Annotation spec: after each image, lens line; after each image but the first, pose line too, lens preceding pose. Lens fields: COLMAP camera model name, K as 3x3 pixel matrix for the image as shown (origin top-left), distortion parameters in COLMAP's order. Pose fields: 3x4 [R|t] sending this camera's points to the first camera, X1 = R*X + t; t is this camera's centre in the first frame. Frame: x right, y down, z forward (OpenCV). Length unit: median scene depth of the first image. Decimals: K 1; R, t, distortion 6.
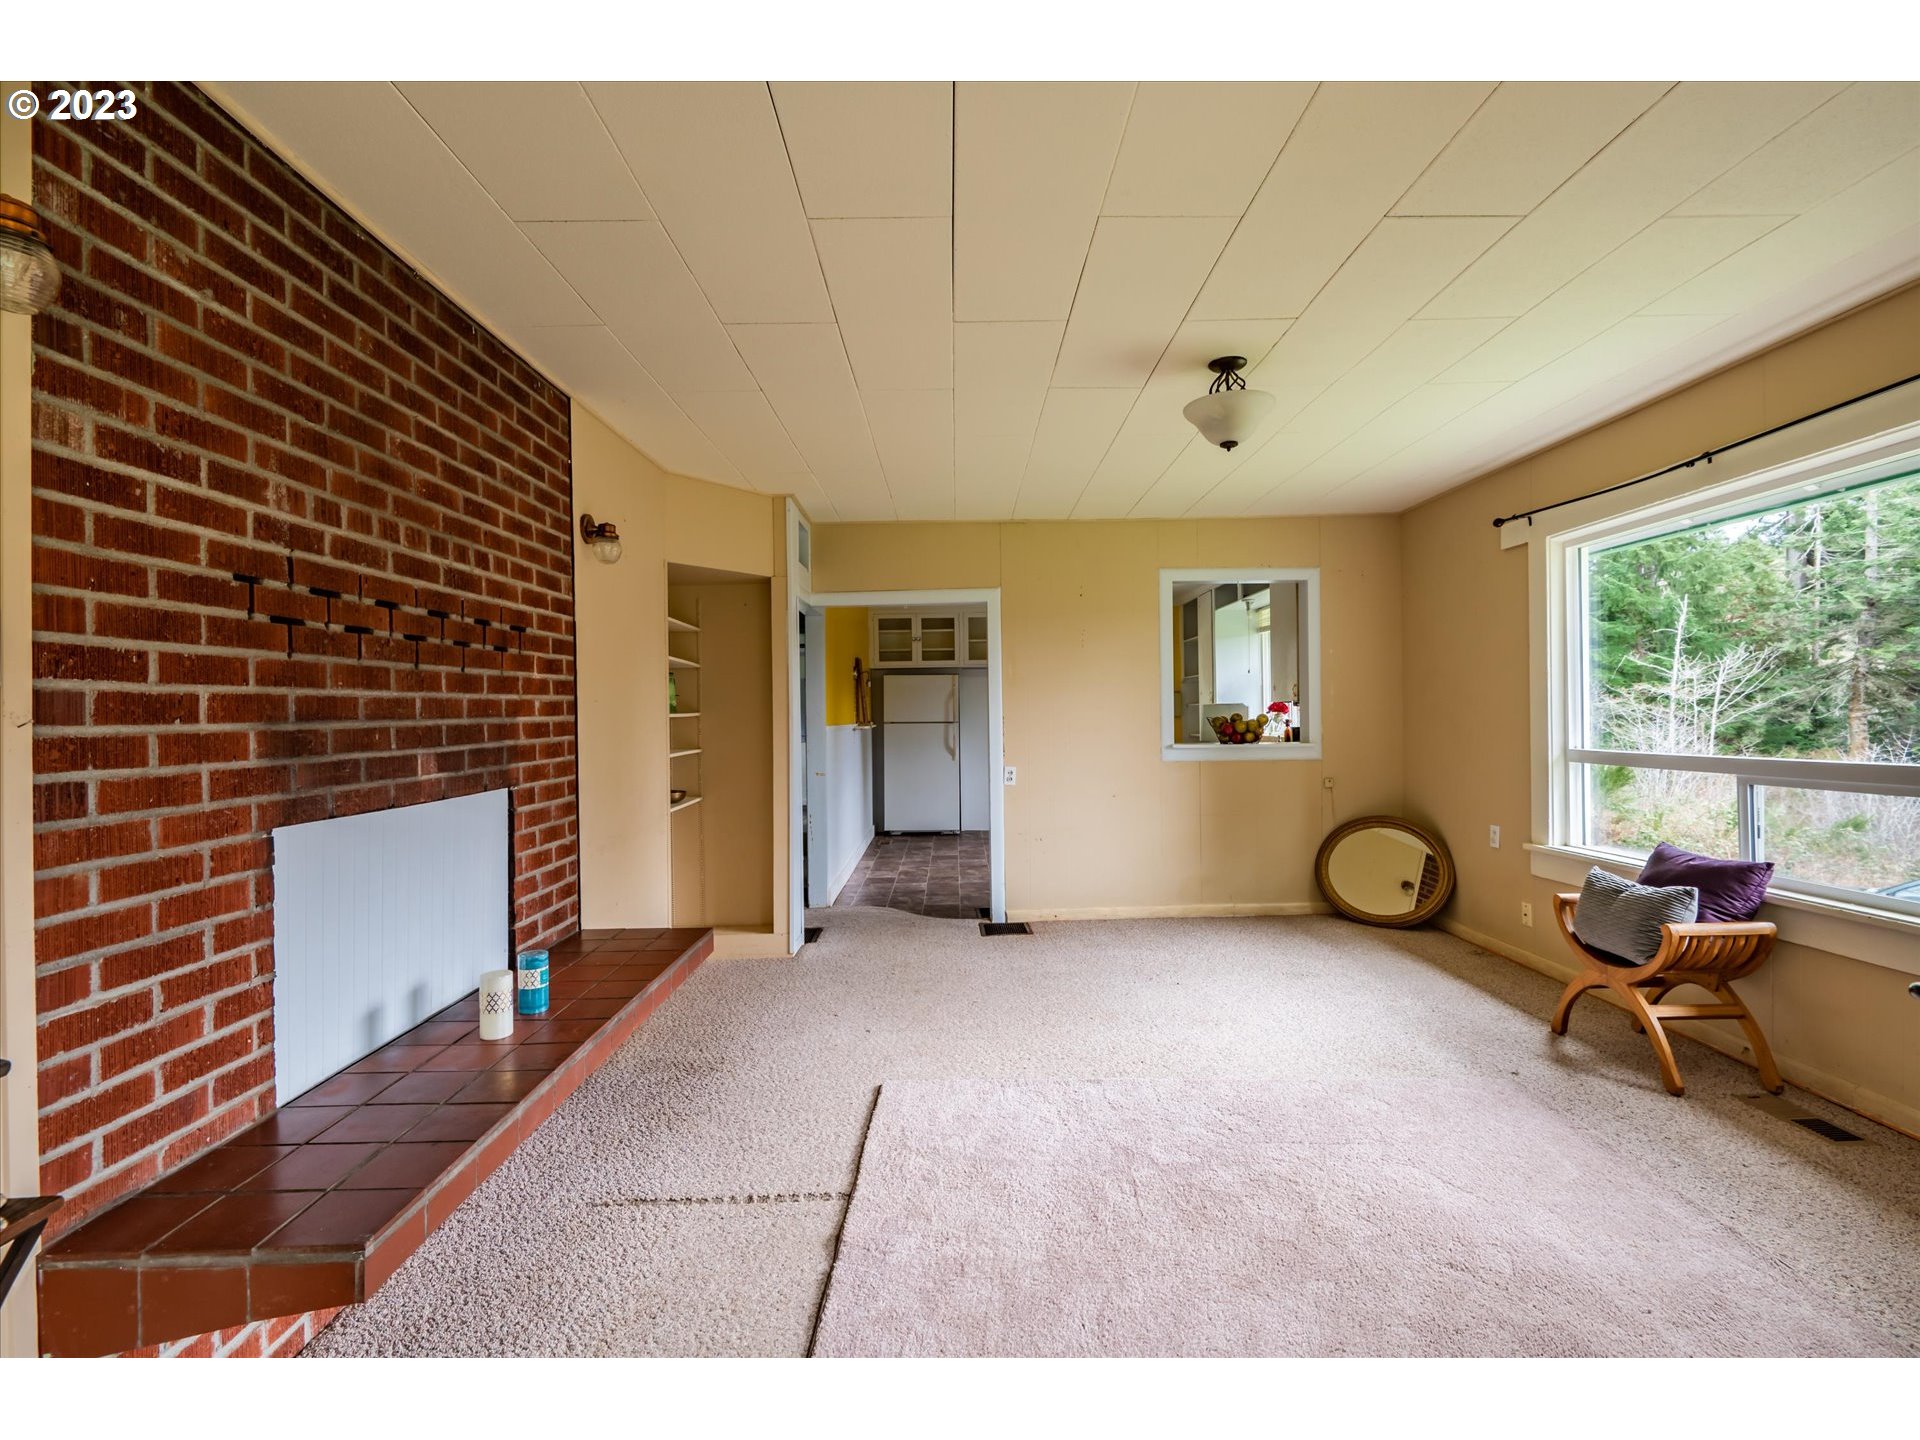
lens RADIAL K [[892.7, 0, 960.0], [0, 892.7, 720.0], [0, 0, 1]] dist [-0.013756, -0.000187]
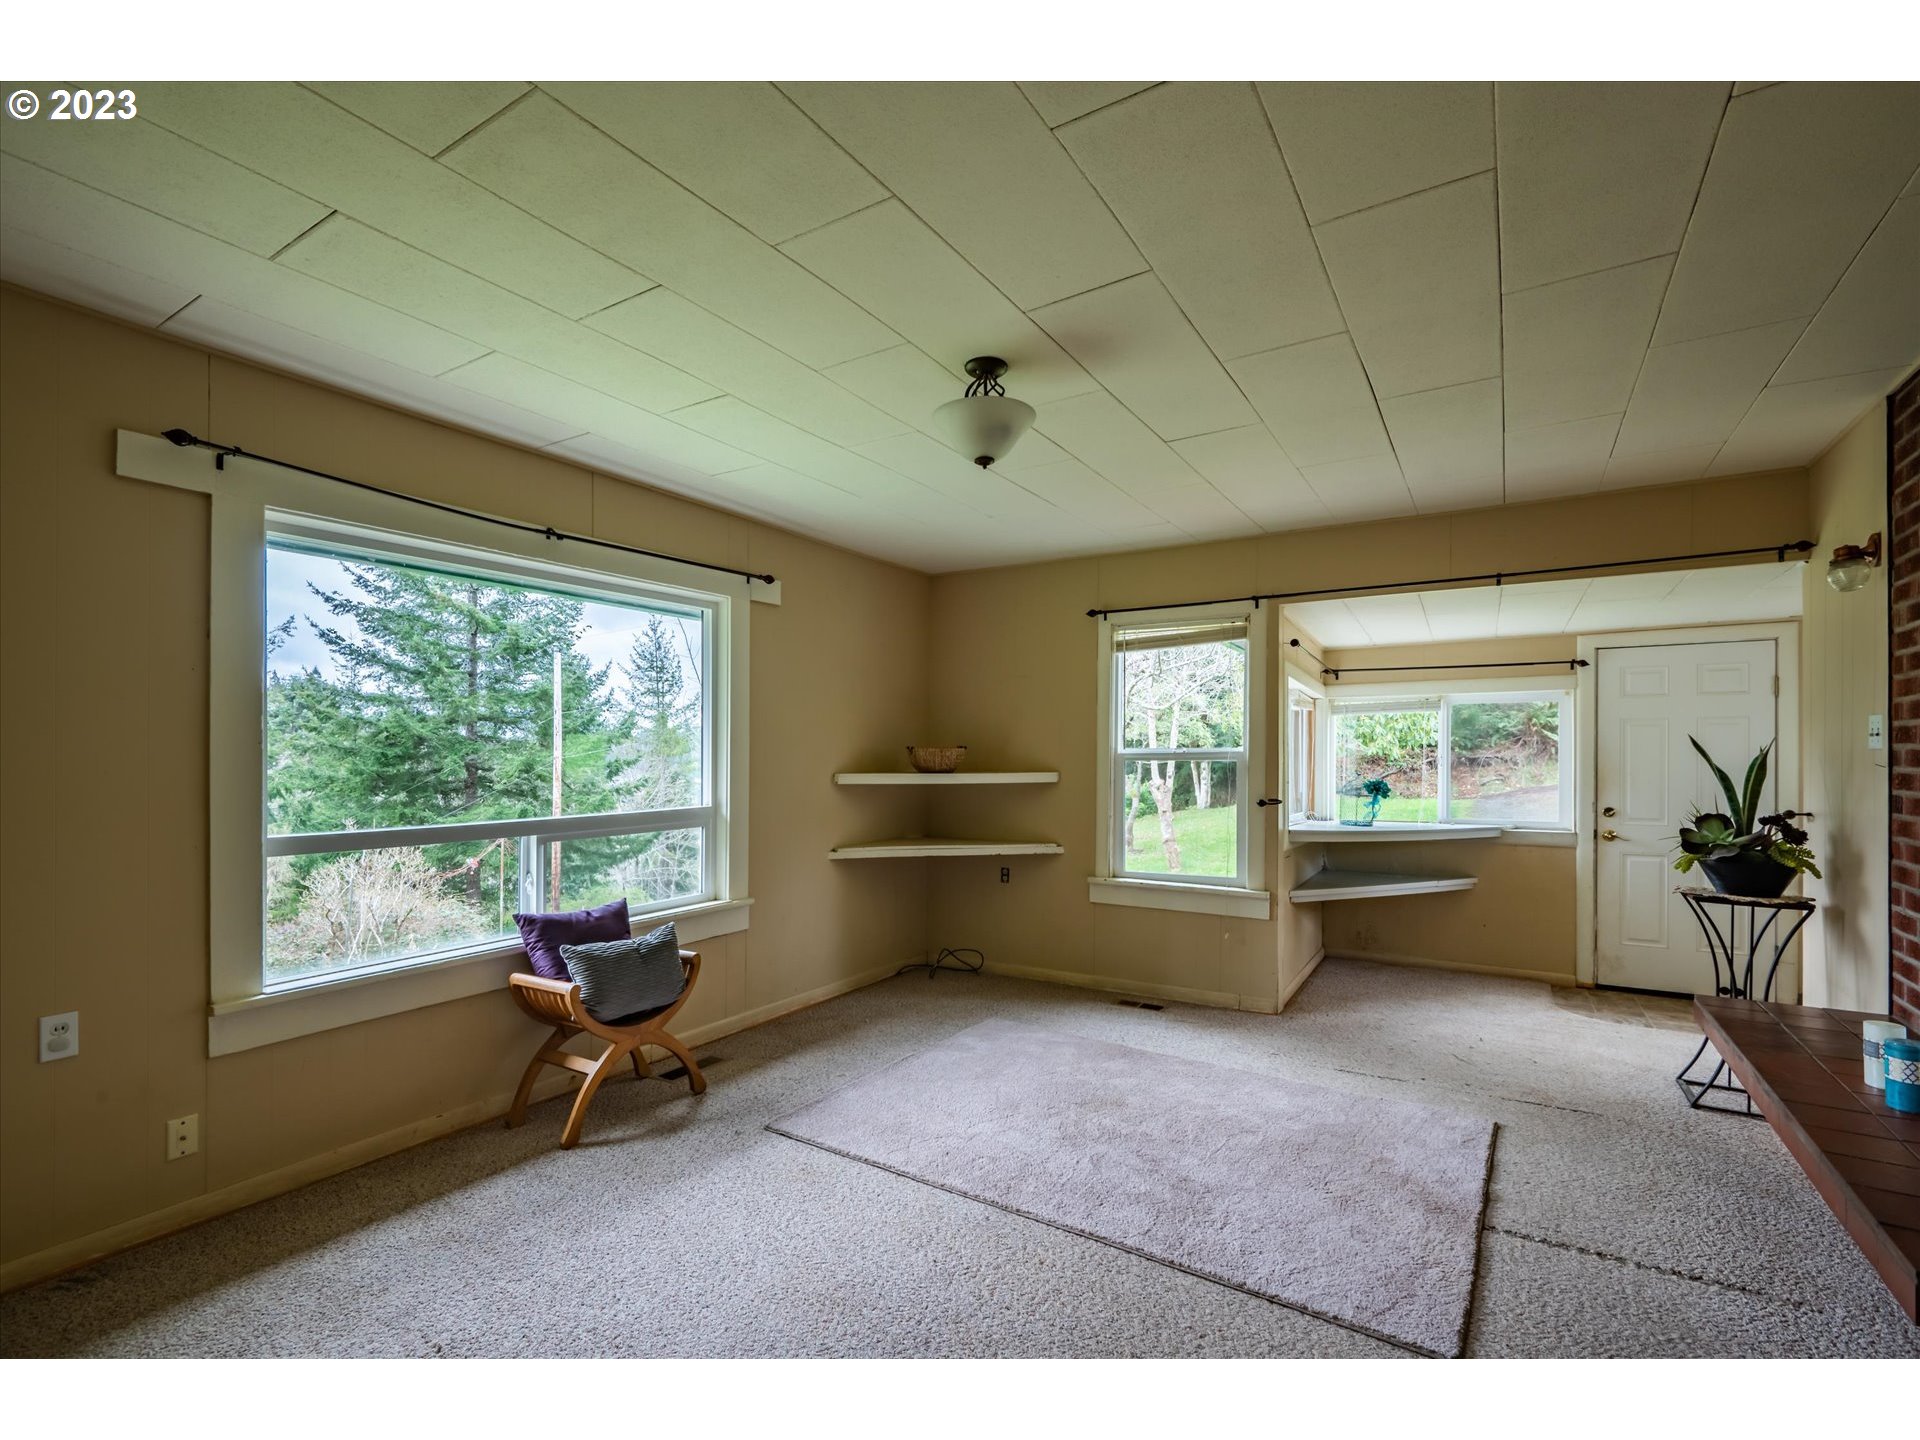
lens RADIAL K [[892.7, 0, 960.0], [0, 892.7, 720.0], [0, 0, 1]] dist [-0.013756, -0.000187]
pose [[-0.853042, 0.036608, 0.520556, -0.111035], [0.017393, 0.998977, -0.041750, -0.019474], [-0.521552, -0.026561, -0.852806, 1.530608]]
